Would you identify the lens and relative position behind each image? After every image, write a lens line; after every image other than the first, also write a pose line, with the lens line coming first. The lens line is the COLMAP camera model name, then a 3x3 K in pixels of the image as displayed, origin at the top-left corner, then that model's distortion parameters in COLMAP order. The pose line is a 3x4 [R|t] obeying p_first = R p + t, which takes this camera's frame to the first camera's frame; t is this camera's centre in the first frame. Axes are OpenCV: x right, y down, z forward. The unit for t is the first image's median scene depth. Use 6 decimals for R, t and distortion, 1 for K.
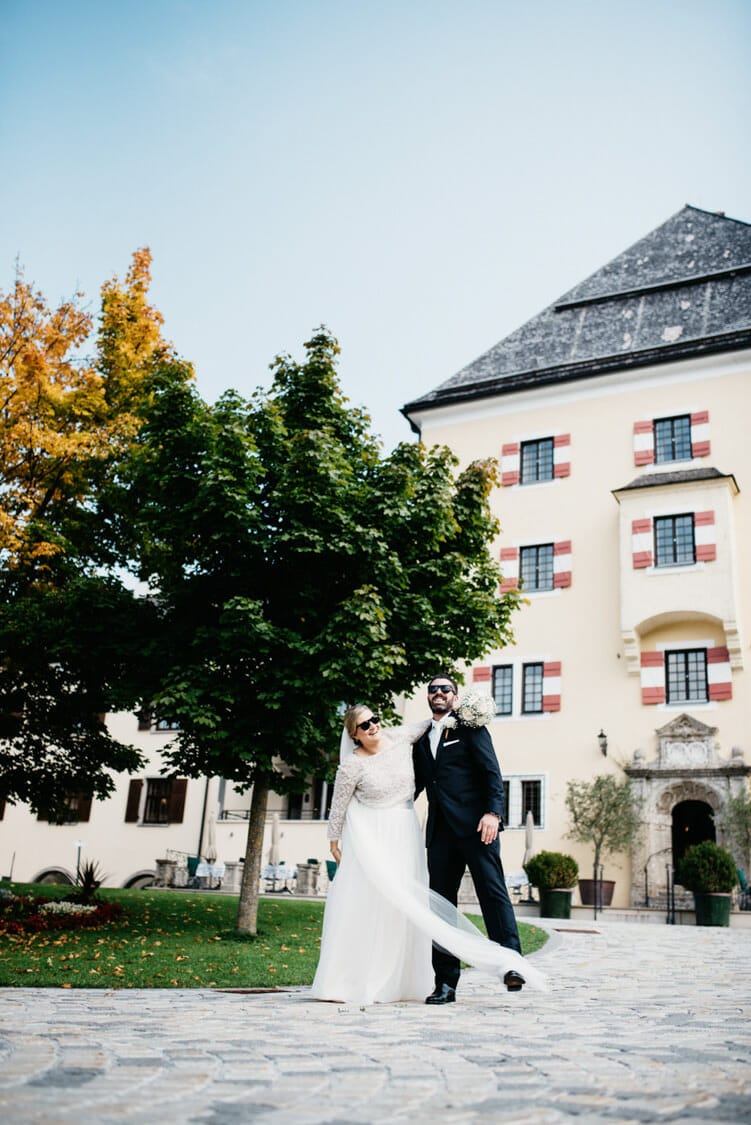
lens RADIAL K [[1096.9, 0, 331.7], [0, 1096.9, 564.2], [0, 0, 1]] dist [-0.055063, 0.002957]
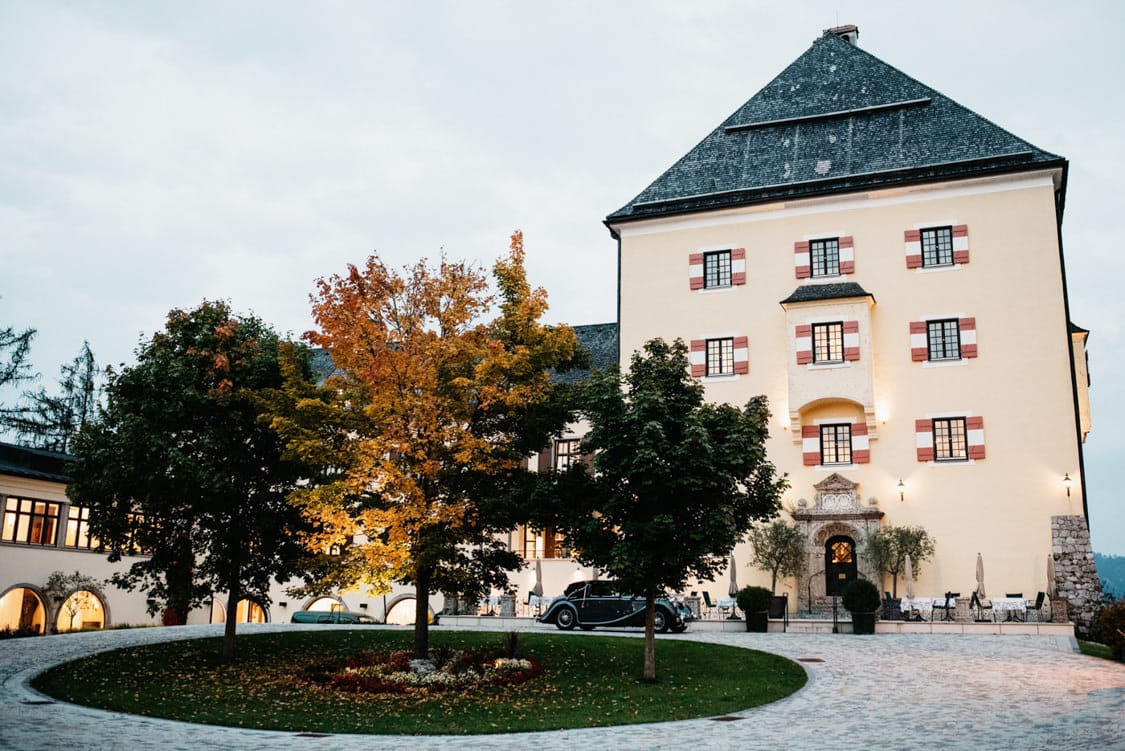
lens RADIAL K [[1096.9, 0, 564.6], [0, 1096.9, 392.1], [0, 0, 1]] dist [-0.055063, 0.002957]
pose [[0.992833, -0.035317, 0.114169, -0.147614], [0.019095, 0.989943, 0.140169, -0.144228], [-0.117971, -0.136984, 0.983523, -0.260956]]
